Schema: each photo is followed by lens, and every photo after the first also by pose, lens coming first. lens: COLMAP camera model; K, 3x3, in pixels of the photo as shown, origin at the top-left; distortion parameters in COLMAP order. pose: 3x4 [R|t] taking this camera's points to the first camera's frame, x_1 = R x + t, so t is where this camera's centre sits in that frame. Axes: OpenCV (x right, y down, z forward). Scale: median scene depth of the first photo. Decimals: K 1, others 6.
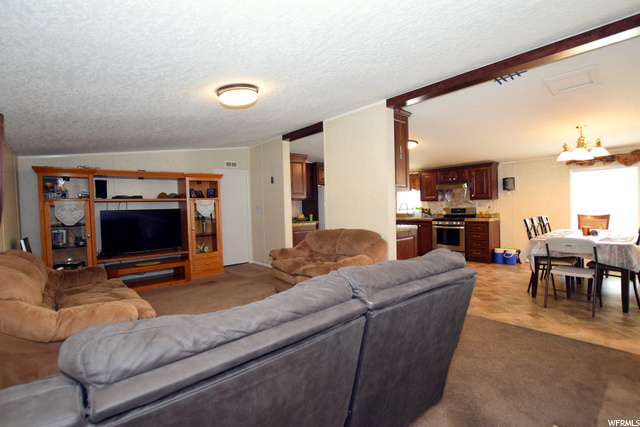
lens RADIAL K [[301.5, 0, 318.3], [0, 301.5, 215.3], [0, 0, 1]] dist [-0.022929, -0.001355]
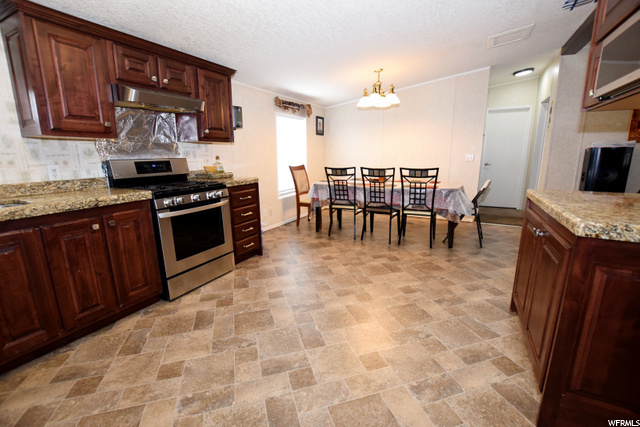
lens RADIAL K [[282.3, 0, 320.8], [0, 282.3, 214.3], [0, 0, 1]] dist [-0.031679, 0.001620]
pose [[-0.362598, -0.166078, 0.917028, 0.035661], [0.042459, 0.980028, 0.194276, -0.016669], [-0.930978, 0.109380, -0.348305, 0.986069]]
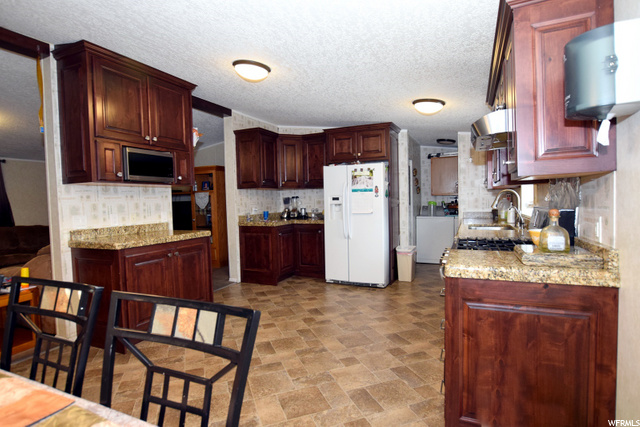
lens RADIAL K [[334.0, 0, 321.5], [0, 334.0, 216.0], [0, 0, 1]] dist [-0.028704, 0.000109]
pose [[0.424028, 0.059155, -0.903715, 0.690463], [-0.010587, 0.998120, 0.060367, -0.036364], [0.905587, -0.016030, 0.423858, 0.737641]]
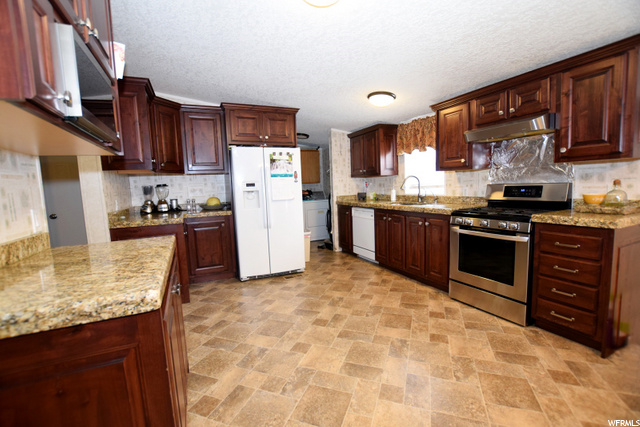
lens RADIAL K [[282.3, 0, 319.5], [0, 282.3, 215.3], [0, 0, 1]] dist [-0.031679, 0.001620]
pose [[0.960114, 0.017427, -0.279064, 0.325769], [0.007513, 0.996087, 0.088053, -0.018866], [0.279507, -0.086638, 0.956227, 0.590853]]
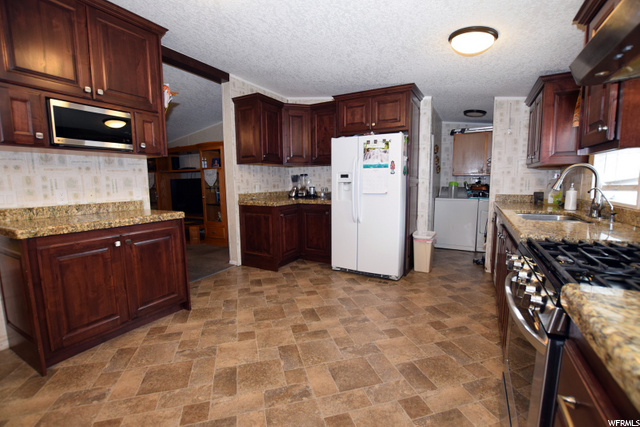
lens RADIAL K [[282.3, 0, 321.3], [0, 282.3, 215.3], [0, 0, 1]] dist [-0.031679, 0.001620]
pose [[0.348502, 0.133307, -0.927780, 0.533602], [-0.023549, 0.990767, 0.133512, -0.027079], [0.937012, -0.024681, 0.348423, 0.845240]]
